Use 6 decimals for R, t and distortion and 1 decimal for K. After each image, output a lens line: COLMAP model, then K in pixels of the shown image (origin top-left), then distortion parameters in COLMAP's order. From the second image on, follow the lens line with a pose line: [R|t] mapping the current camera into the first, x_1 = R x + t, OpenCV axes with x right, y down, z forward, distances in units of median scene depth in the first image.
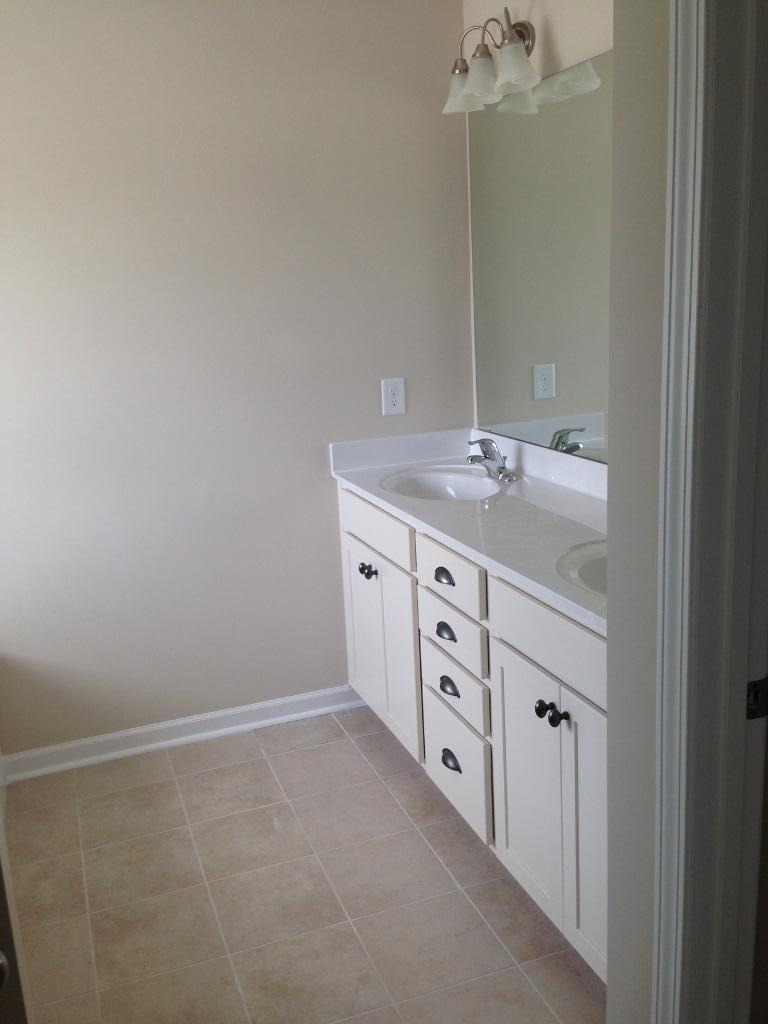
lens RADIAL K [[931.2, 0, 382.2], [0, 931.2, 489.6], [0, 0, 1]] dist [0.080691, -0.118906]
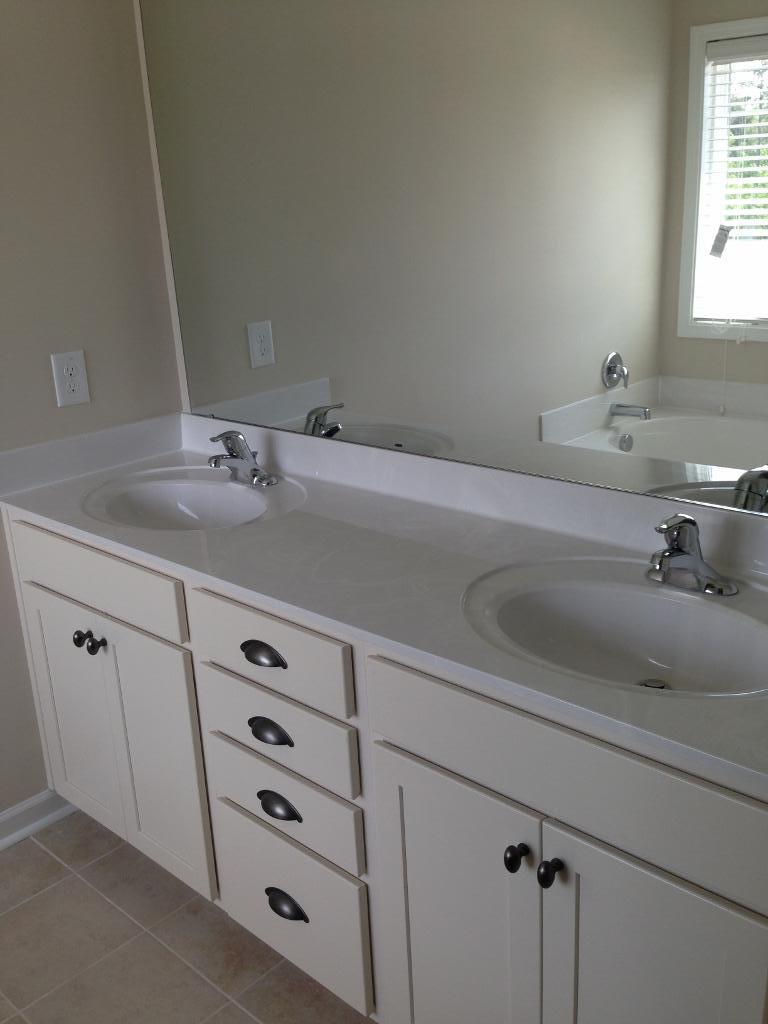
lens RADIAL K [[931.2, 0, 382.2], [0, 931.2, 489.6], [0, 0, 1]] dist [0.080691, -0.118906]
pose [[0.889331, -0.126490, 0.439420, -0.110458], [0.100293, 0.991537, 0.082440, -0.057304], [-0.446129, -0.029246, 0.894491, 0.291719]]
